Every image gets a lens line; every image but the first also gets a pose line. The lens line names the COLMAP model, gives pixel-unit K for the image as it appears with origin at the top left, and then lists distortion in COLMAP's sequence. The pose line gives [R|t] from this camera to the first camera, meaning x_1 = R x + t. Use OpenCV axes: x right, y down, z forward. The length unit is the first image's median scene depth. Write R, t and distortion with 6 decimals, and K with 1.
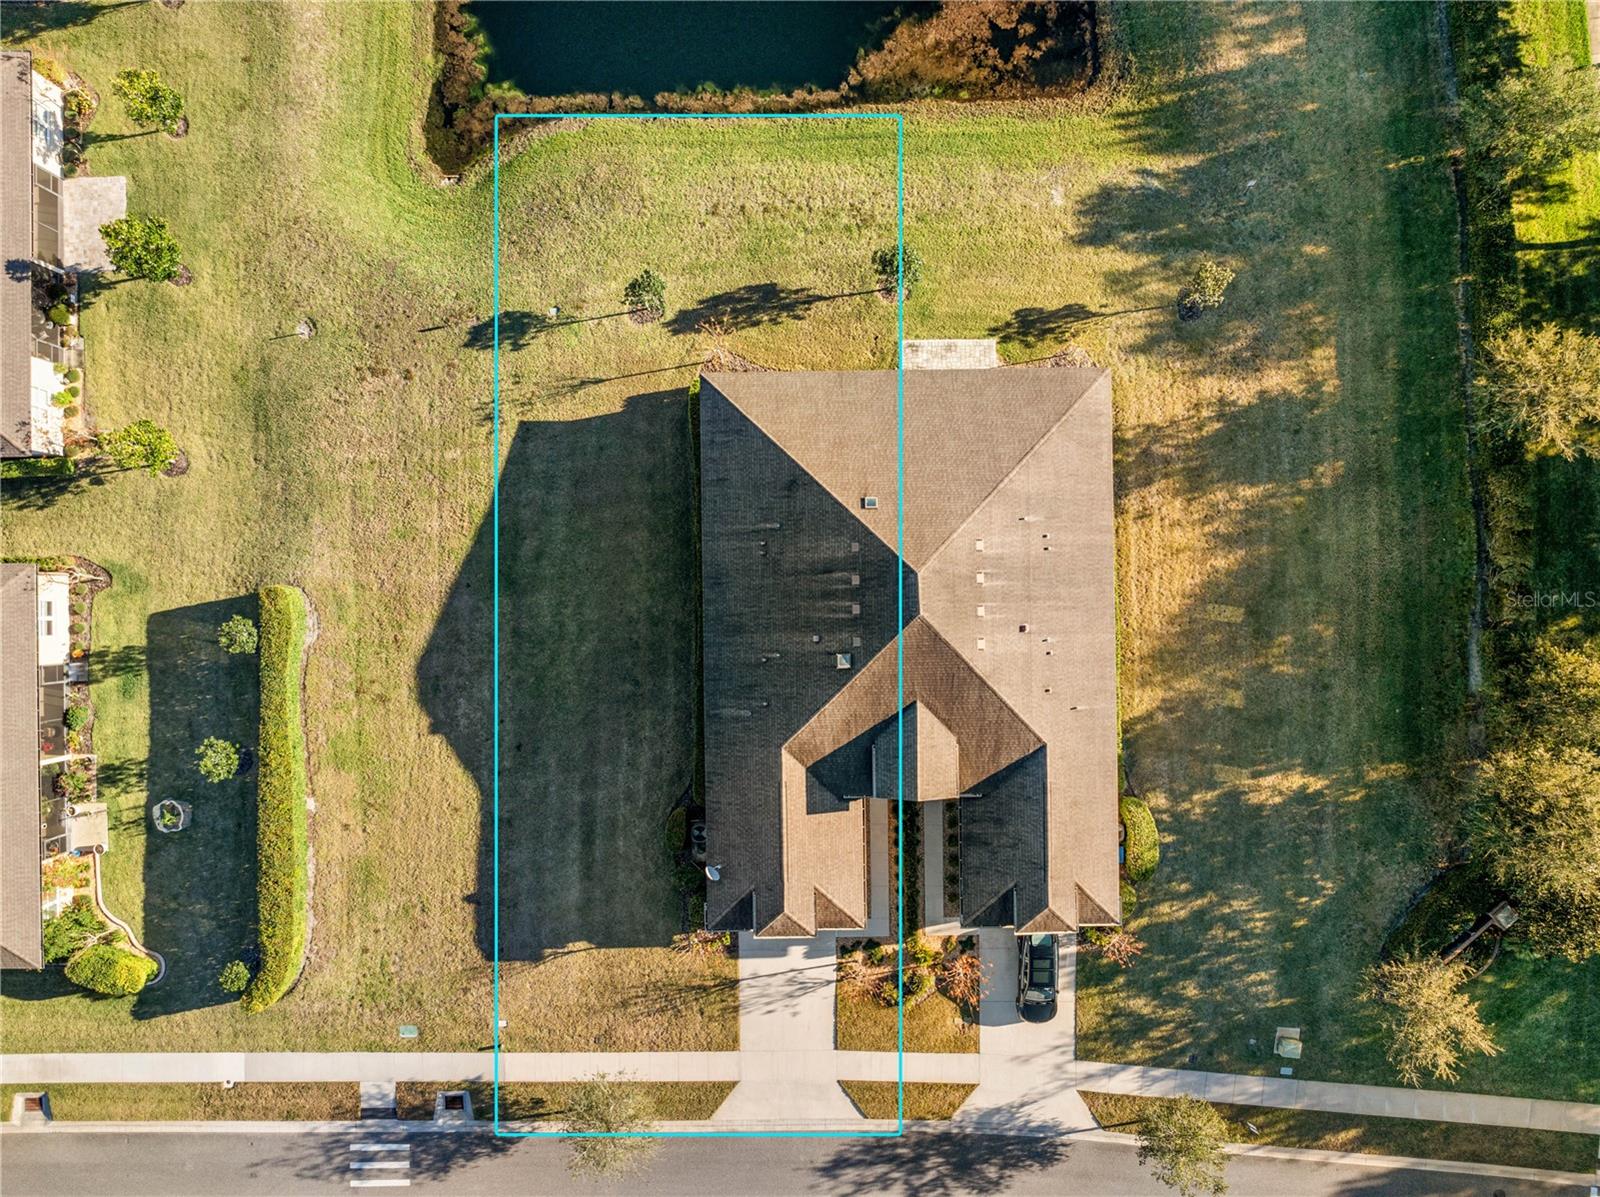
lens RADIAL K [[1131.9, 0, 797.5], [0, 1131.9, 587.9], [0, 0, 1]] dist [-0.044798, 0.012935]
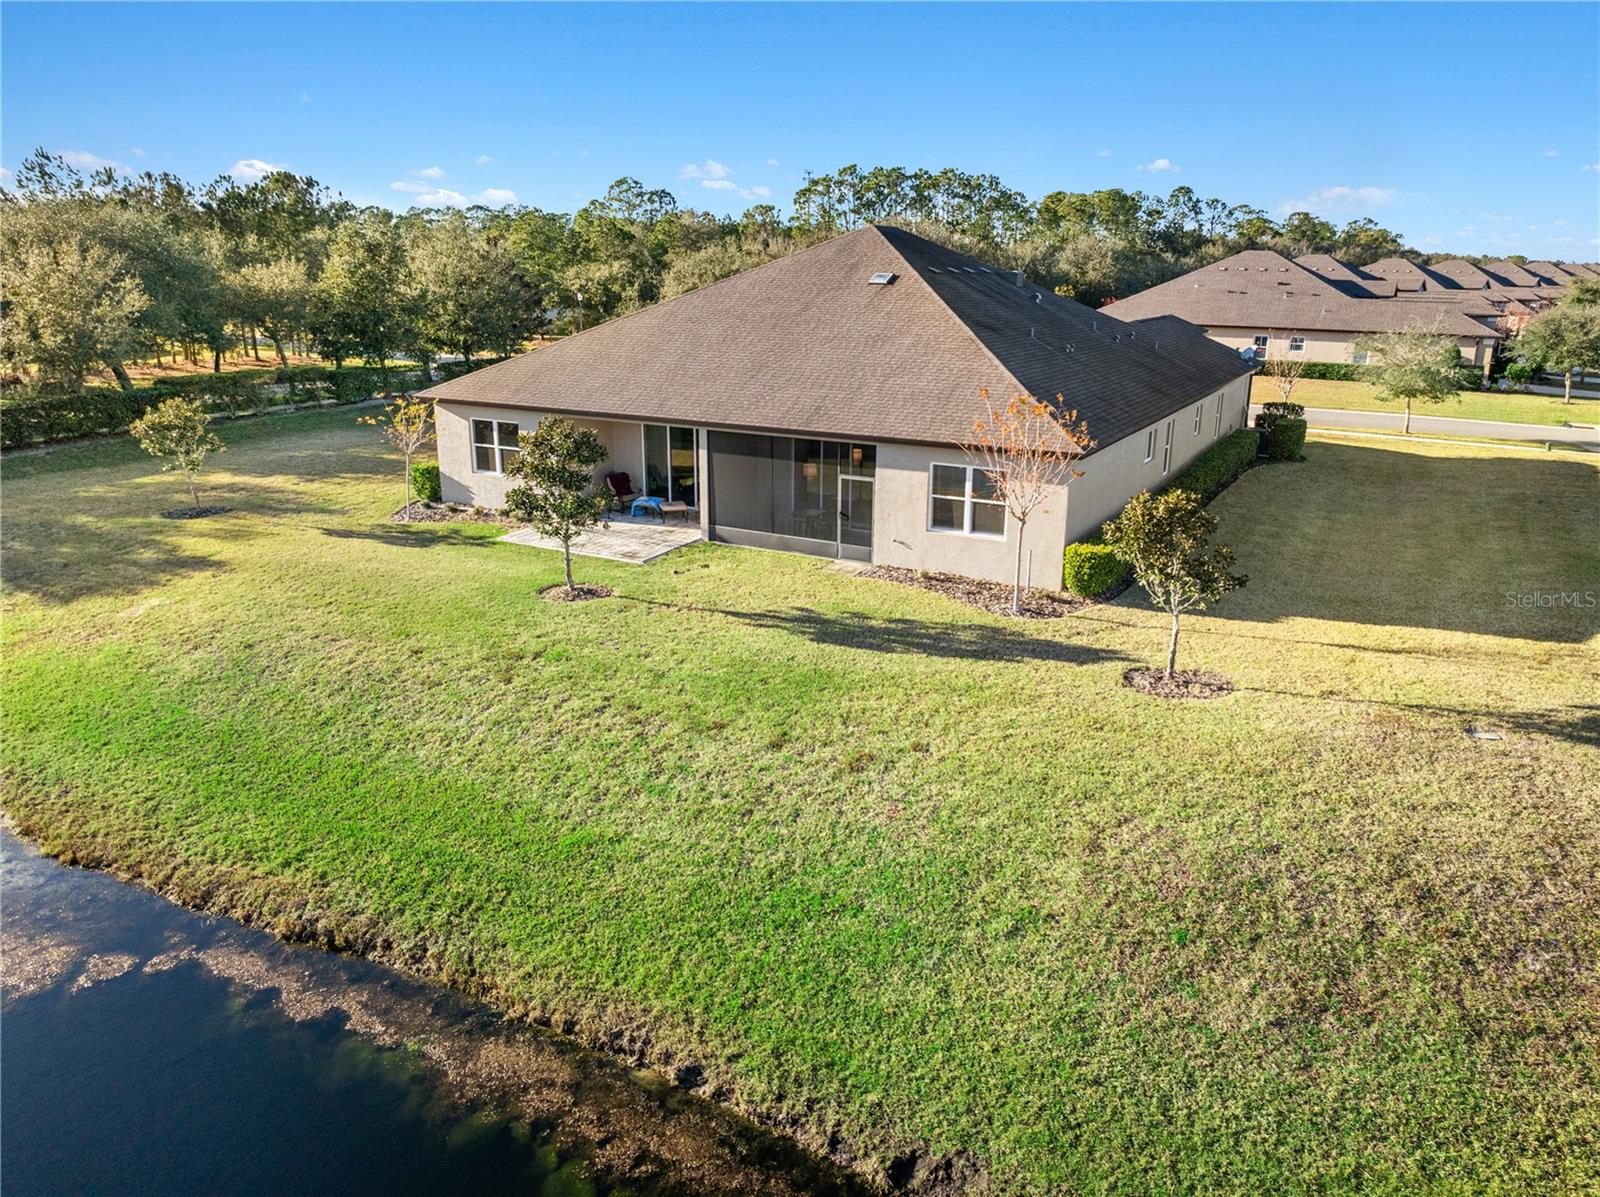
lens RADIAL K [[1131.9, 0, 797.5], [0, 1131.9, 587.9], [0, 0, 1]] dist [-0.044798, 0.012935]
pose [[-0.862994, -0.144400, 0.484138, -0.194823], [0.505154, -0.231901, 0.831289, -0.578353], [-0.007766, 0.961962, 0.273073, 0.874975]]
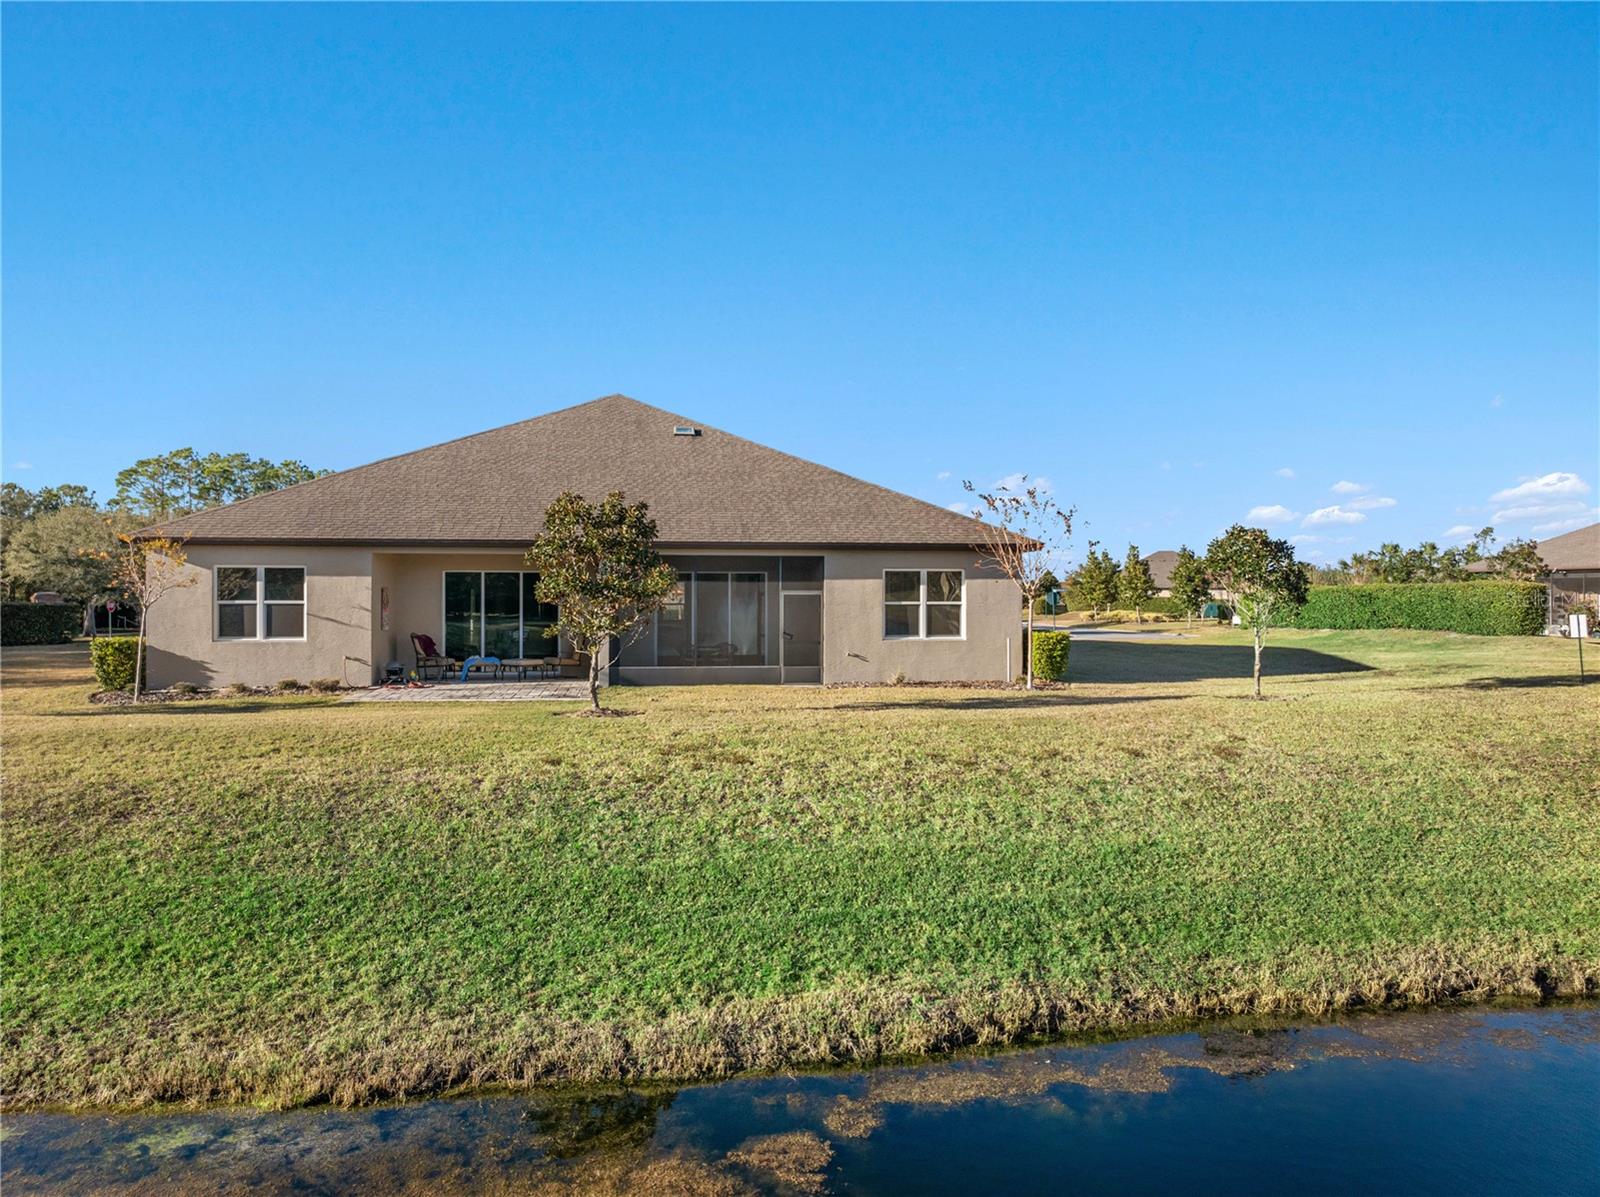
lens RADIAL K [[1131.9, 0, 797.5], [0, 1131.9, 587.9], [0, 0, 1]] dist [-0.044798, 0.012935]
pose [[-0.993082, -0.000779, -0.117418, 0.066805], [-0.117417, 0.014216, 0.992981, -0.603483], [0.000896, 0.999899, -0.014209, 0.962019]]
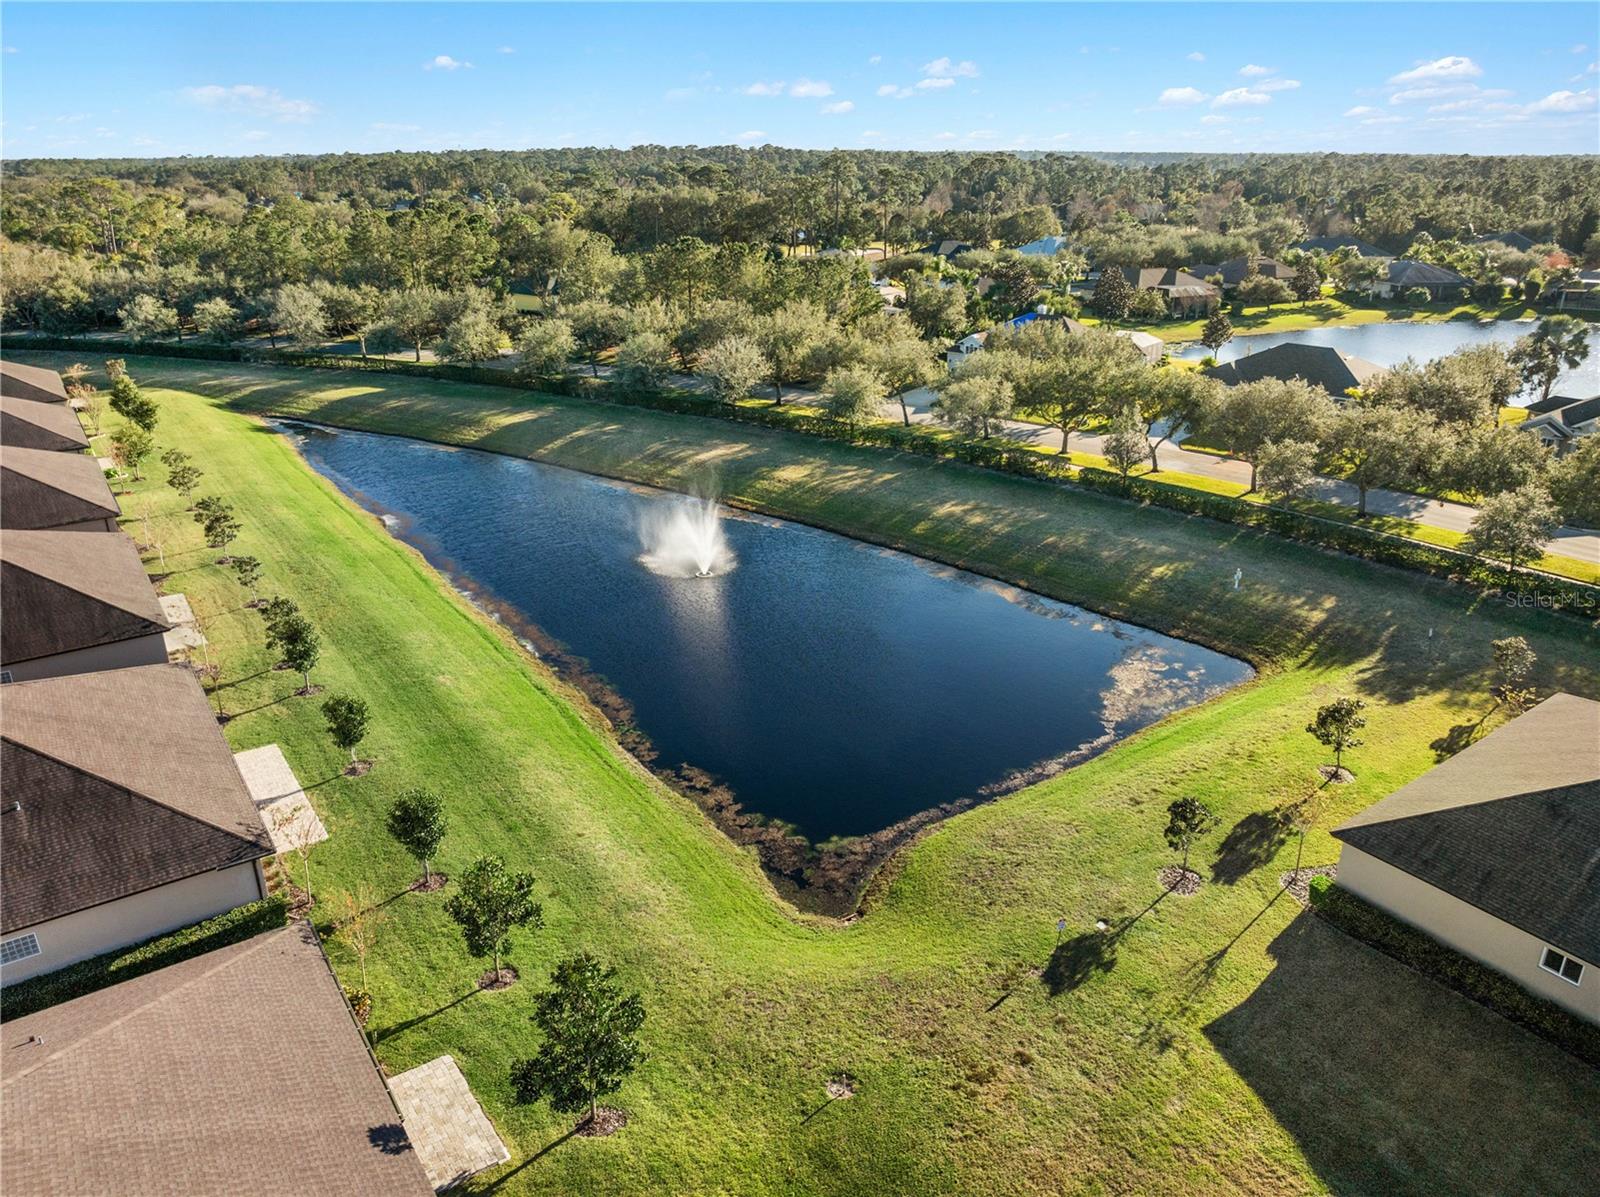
lens RADIAL K [[1131.9, 0, 797.5], [0, 1131.9, 587.9], [0, 0, 1]] dist [-0.044798, 0.012935]
pose [[0.824261, -0.204267, 0.528081, -0.715492], [0.566191, 0.305156, -0.765707, 0.133511], [-0.004738, 0.930137, 0.367182, 0.526410]]
